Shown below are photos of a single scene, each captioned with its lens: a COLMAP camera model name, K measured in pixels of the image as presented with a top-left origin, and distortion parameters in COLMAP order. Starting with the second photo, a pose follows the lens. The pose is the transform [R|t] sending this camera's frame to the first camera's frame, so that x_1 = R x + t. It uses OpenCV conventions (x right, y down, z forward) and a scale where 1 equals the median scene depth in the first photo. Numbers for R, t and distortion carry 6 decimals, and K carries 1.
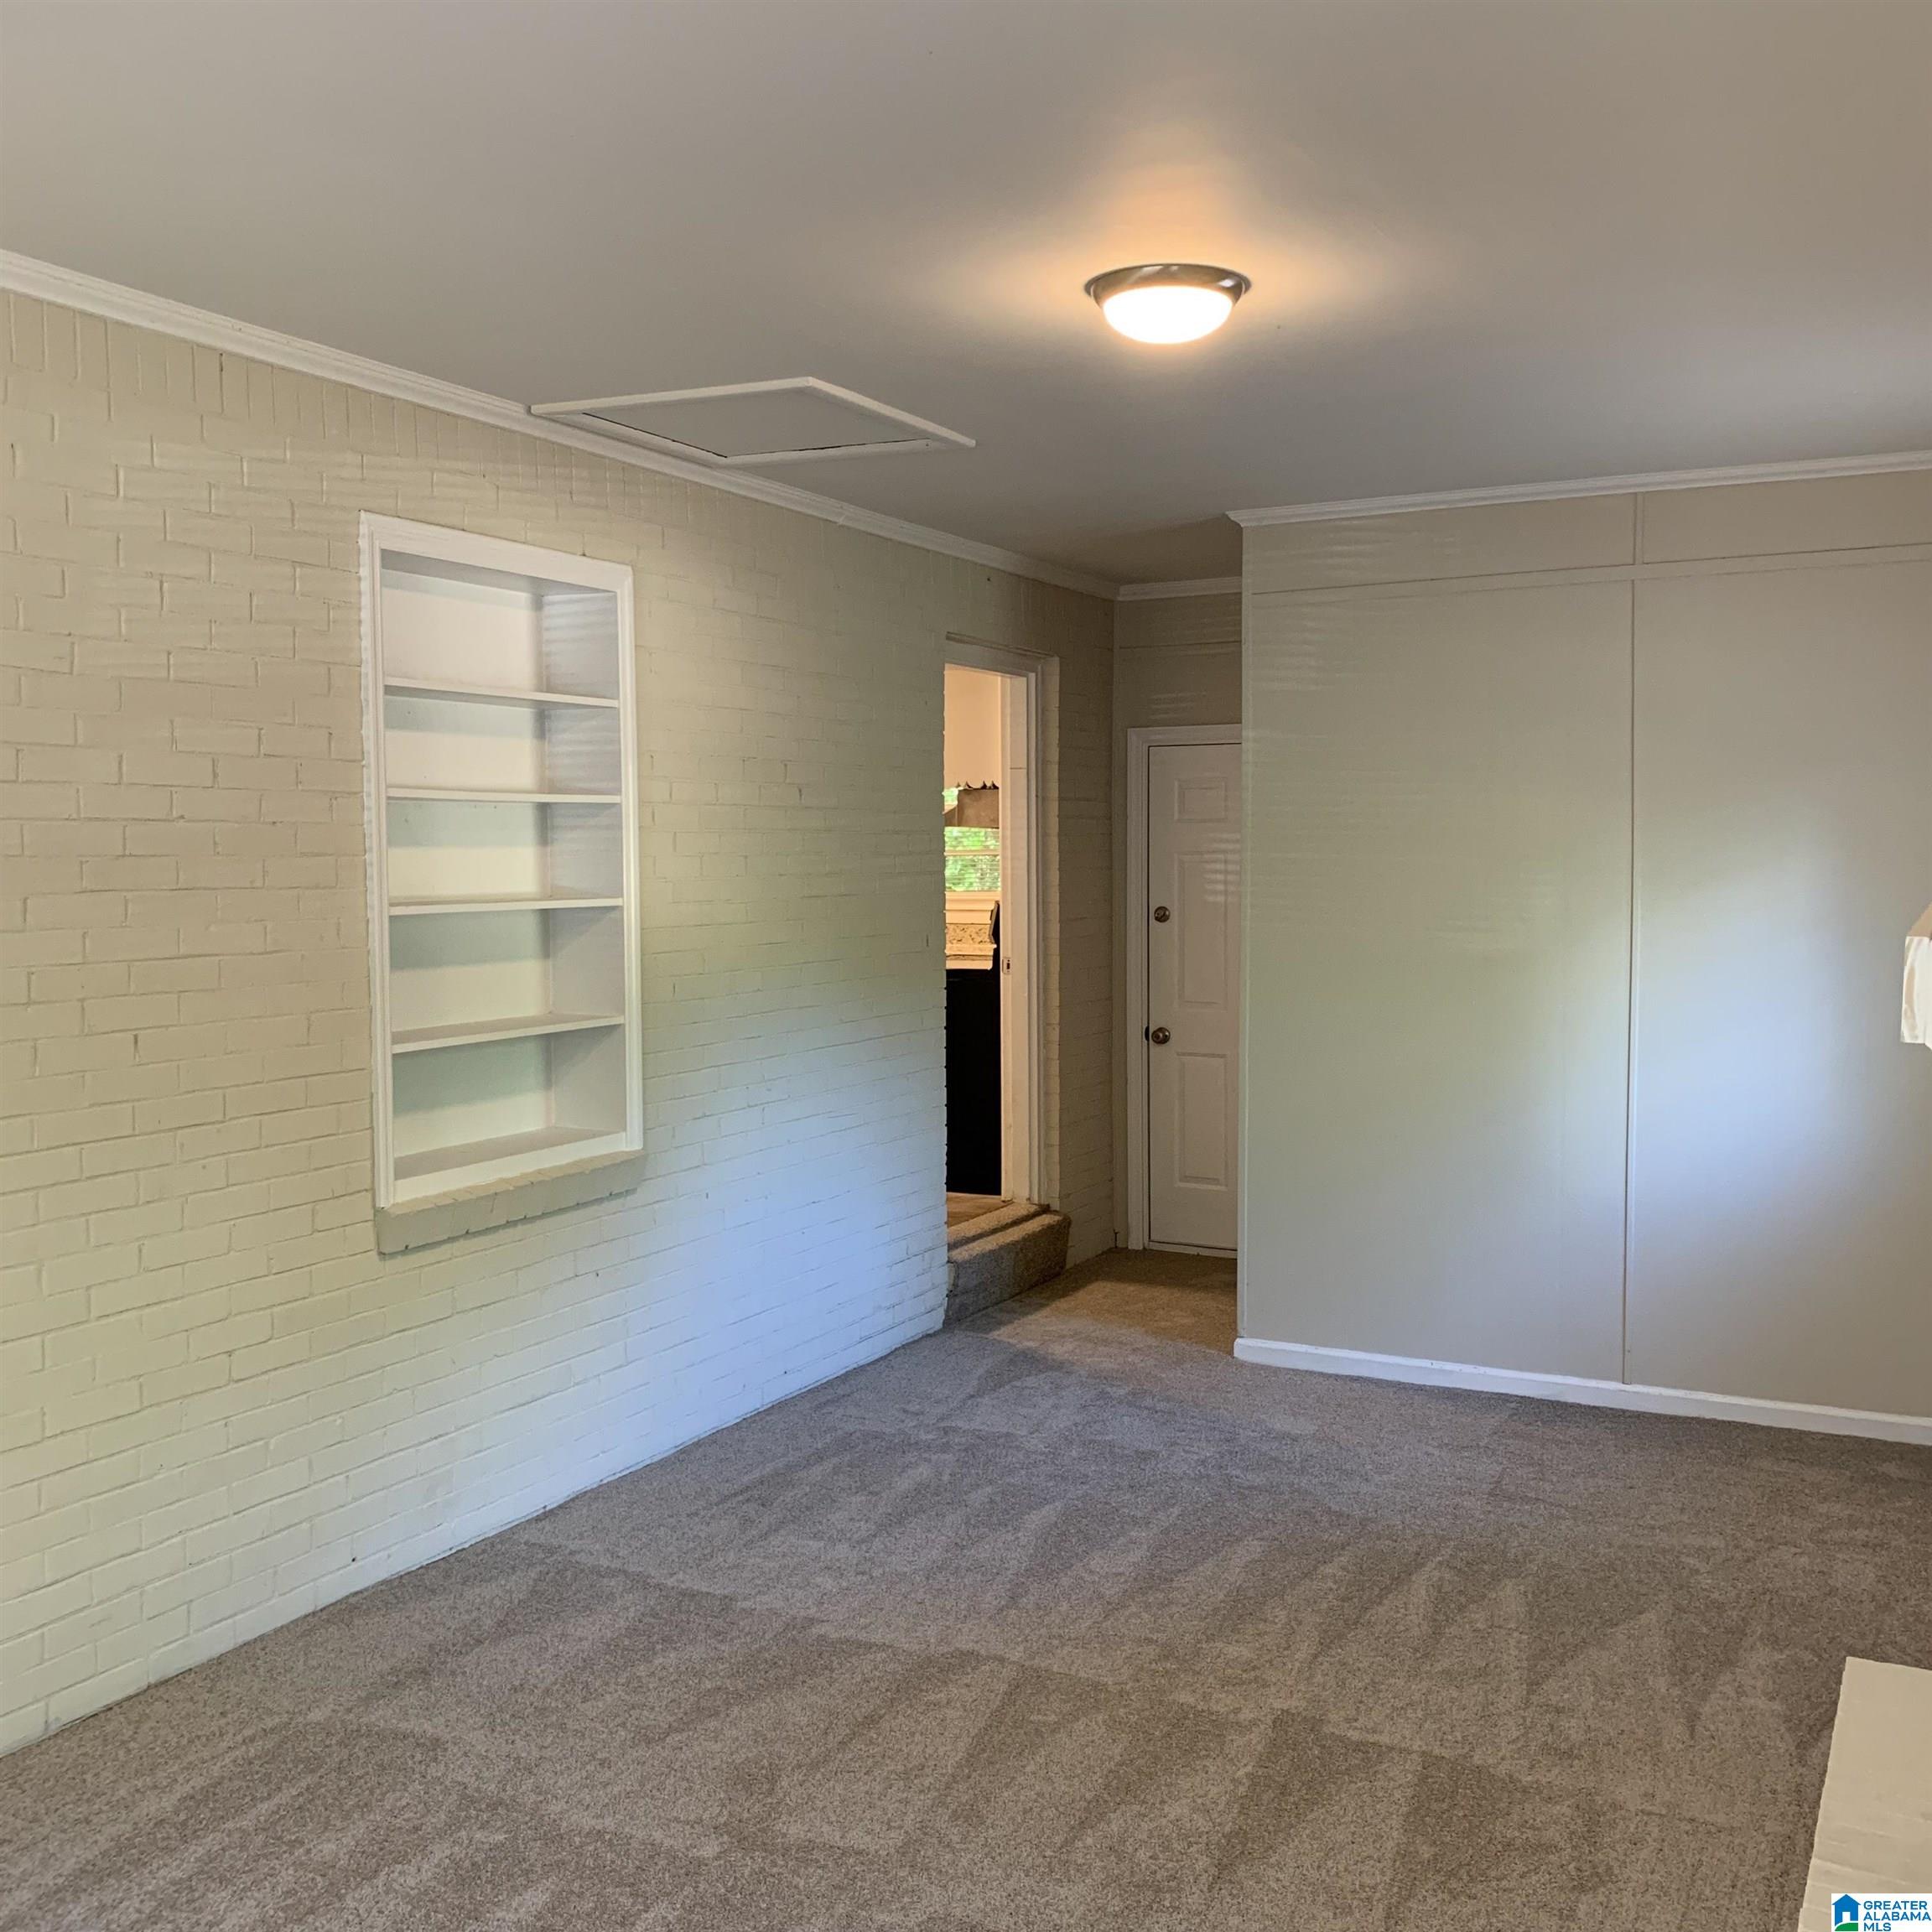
lens RADIAL K [[1960.6, 0, 985.0], [0, 1960.6, 955.0], [0, 0, 1]] dist [0.106748, -0.296808]
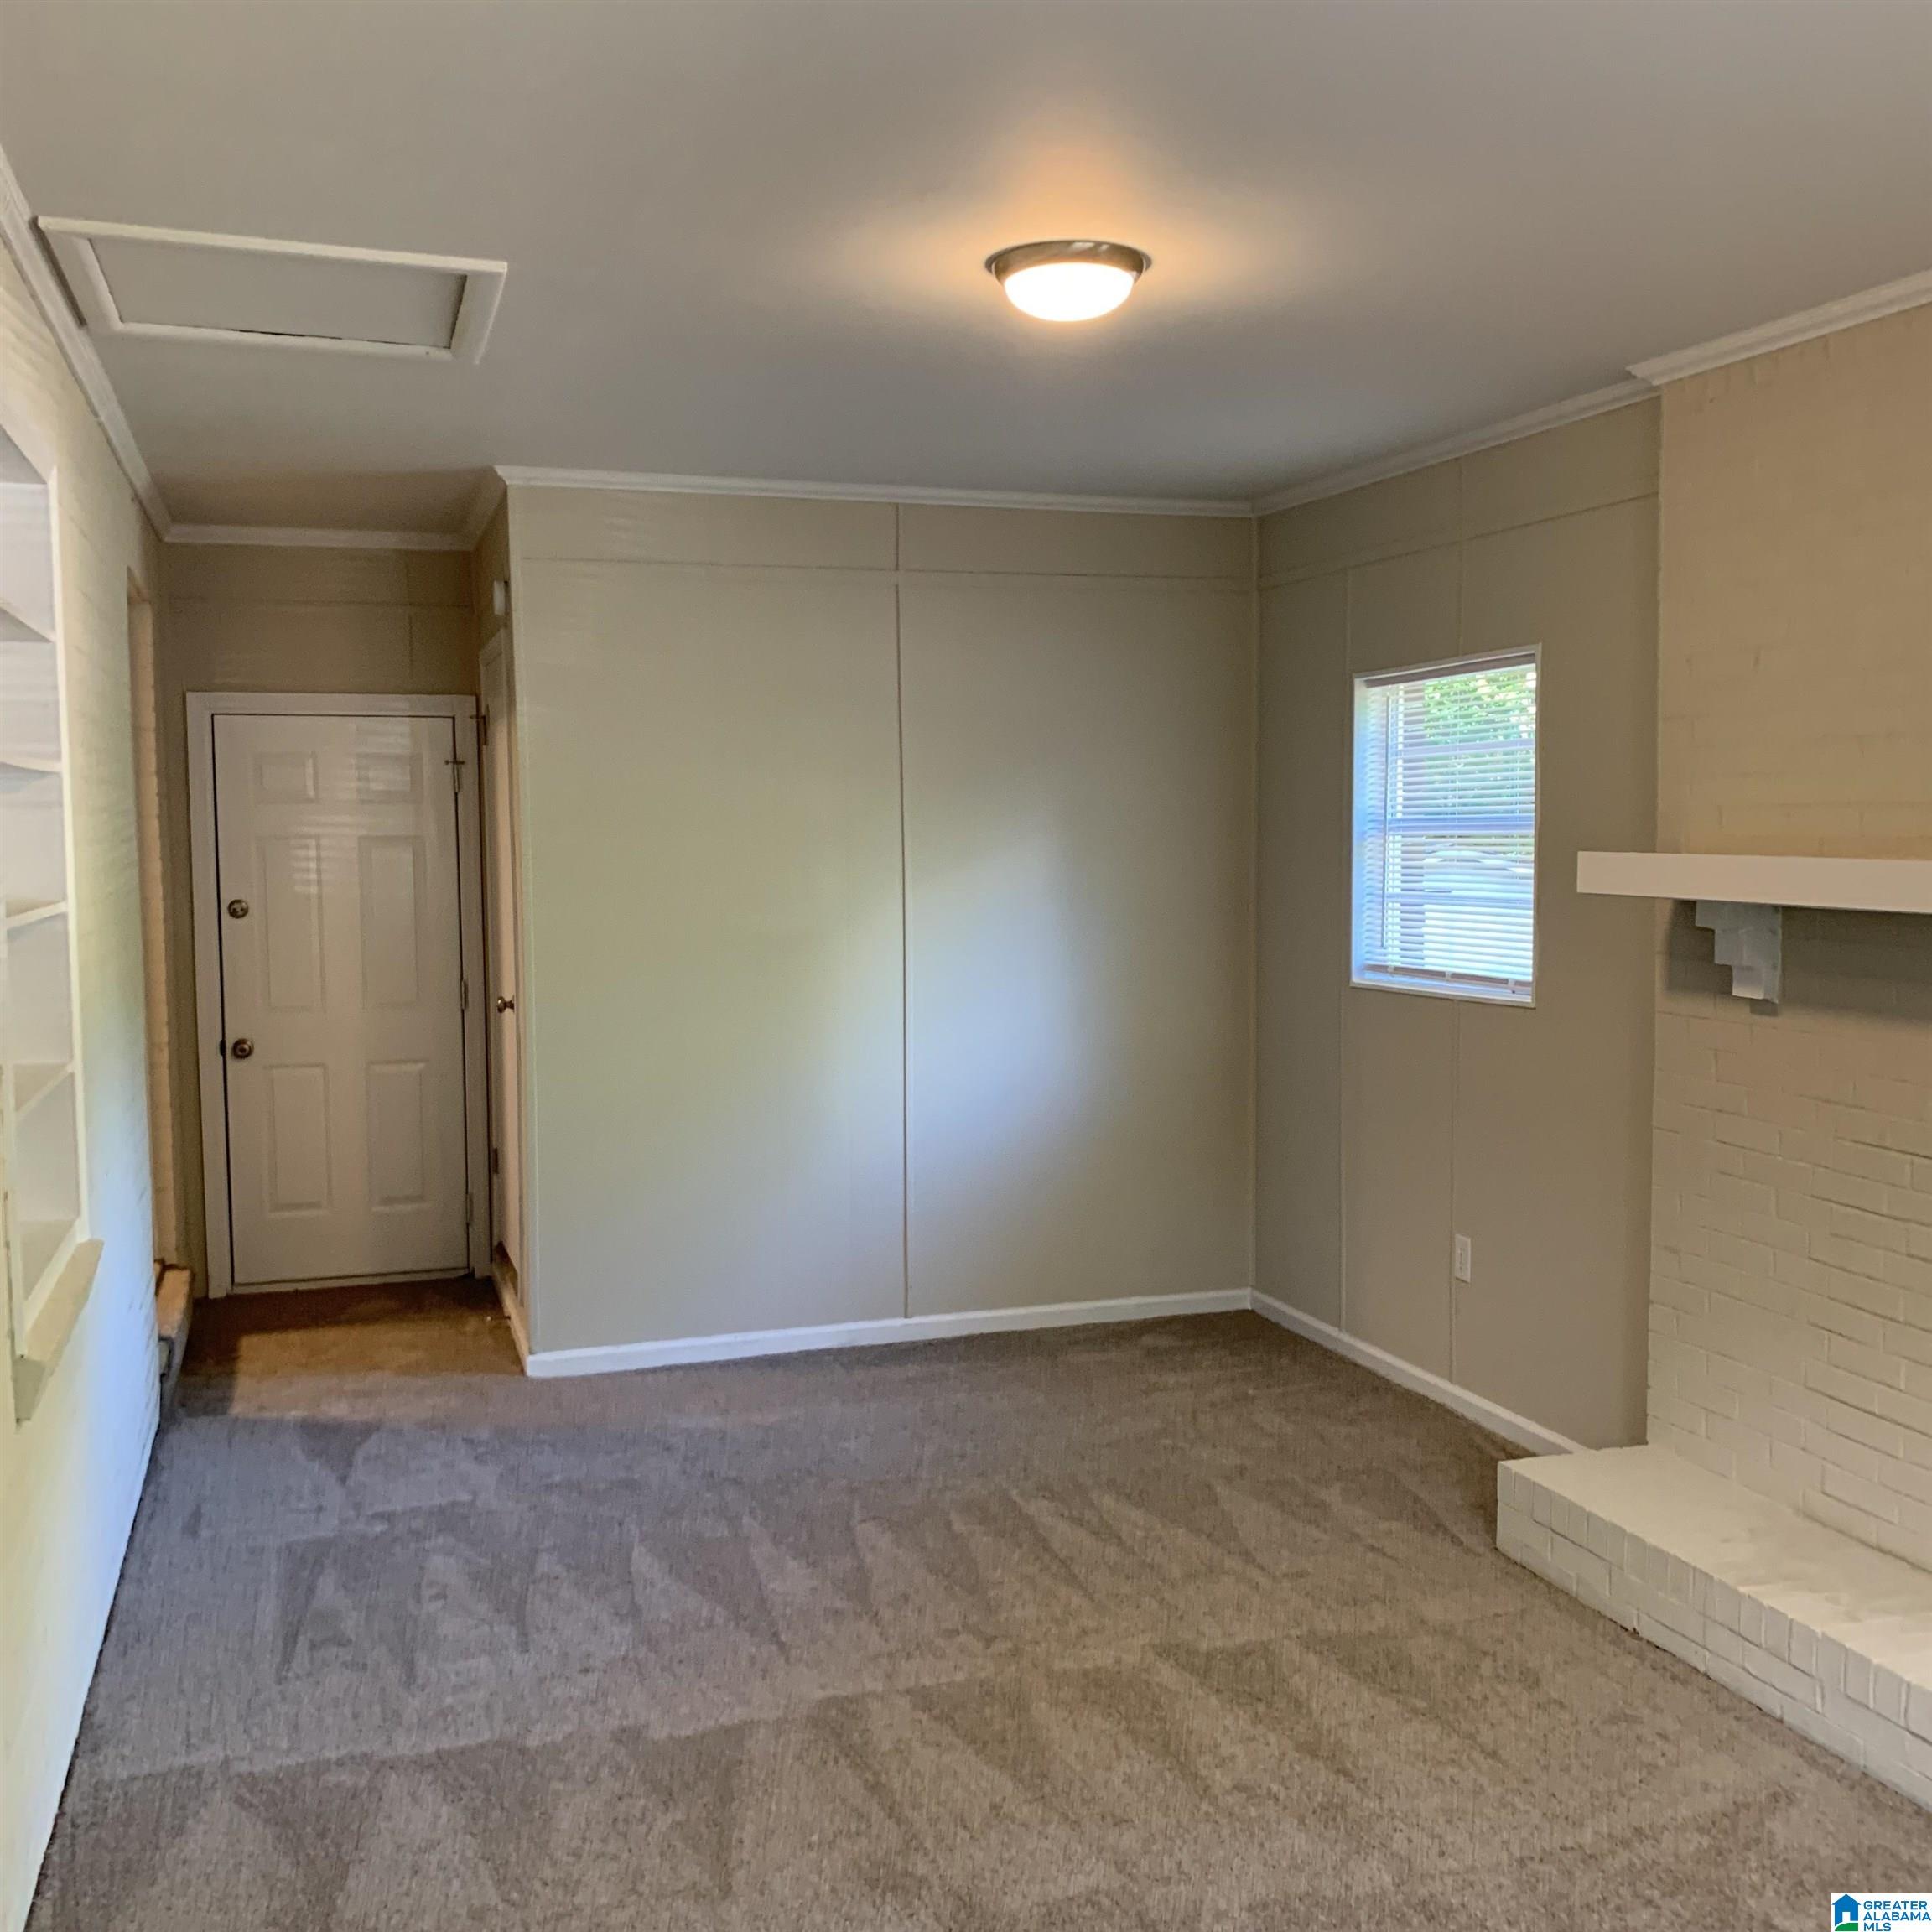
lens RADIAL K [[1960.6, 0, 985.0], [0, 1960.6, 955.0], [0, 0, 1]] dist [0.106748, -0.296808]
pose [[0.712058, -0.053744, 0.700061, -0.469728], [0.049467, 0.998429, 0.026335, -0.011783], [-0.700376, 0.015877, 0.713598, 0.229564]]
